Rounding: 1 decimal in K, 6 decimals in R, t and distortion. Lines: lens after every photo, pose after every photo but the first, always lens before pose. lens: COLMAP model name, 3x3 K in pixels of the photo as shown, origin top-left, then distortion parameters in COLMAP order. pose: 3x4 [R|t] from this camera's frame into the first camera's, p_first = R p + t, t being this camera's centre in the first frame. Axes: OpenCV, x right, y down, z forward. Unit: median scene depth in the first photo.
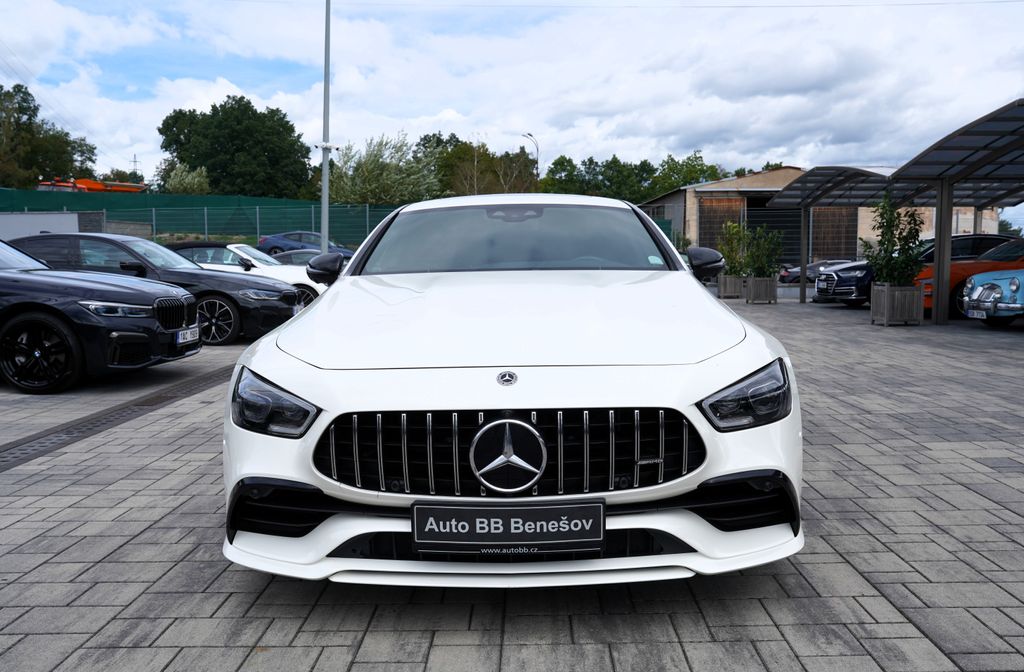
lens RADIAL K [[901.2, 0, 523.8], [0, 901.2, 338.3], [0, 0, 1]] dist [-0.001772, 0.016063]
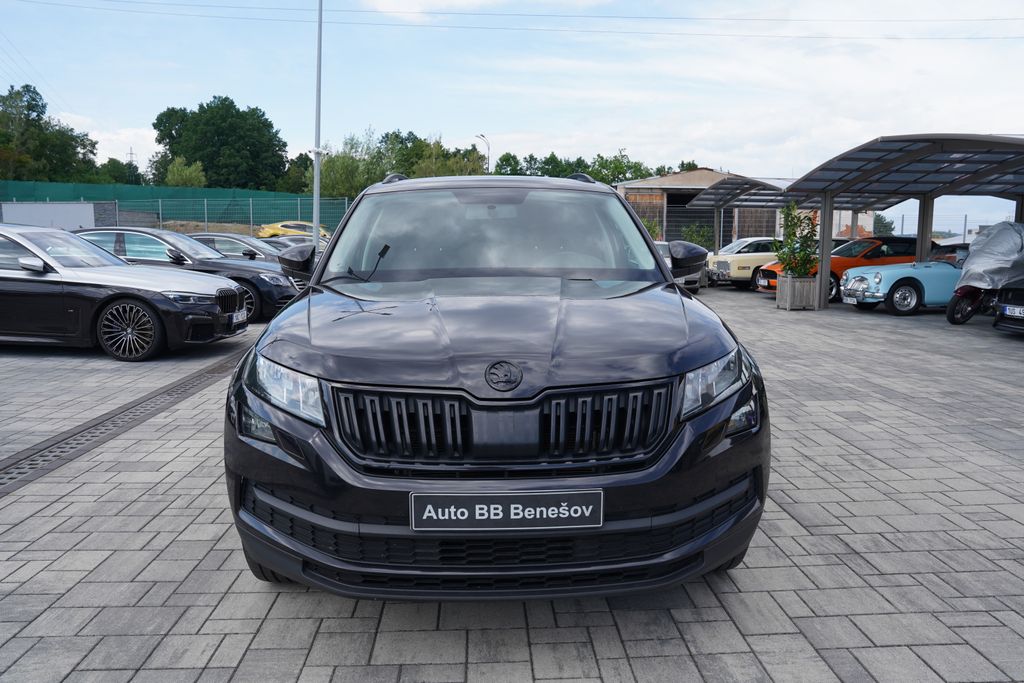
lens RADIAL K [[785.6, 0, 512.0], [0, 785.6, 341.5], [0, 0, 1]] dist [-0.028761, -0.004992]
pose [[0.998749, 0.002773, 0.049921, -0.030278], [-0.004701, 0.999246, 0.038540, -0.009708], [-0.049776, -0.038727, 0.998009, -0.083604]]
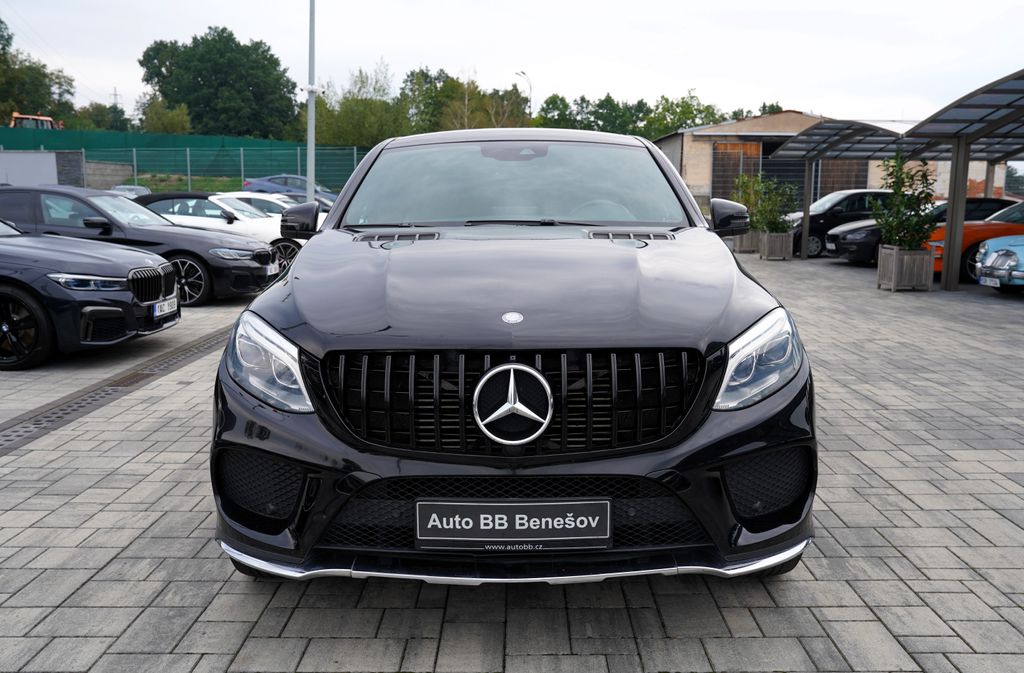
lens RADIAL K [[913.5, 0, 512.0], [0, 913.5, 336.5], [0, 0, 1]] dist [-0.005058, 0.048764]
pose [[0.999940, 0.010917, -0.001299, -0.003766], [-0.010816, 0.998049, 0.061487, -0.024506], [0.001968, -0.061470, 0.998107, 0.025560]]
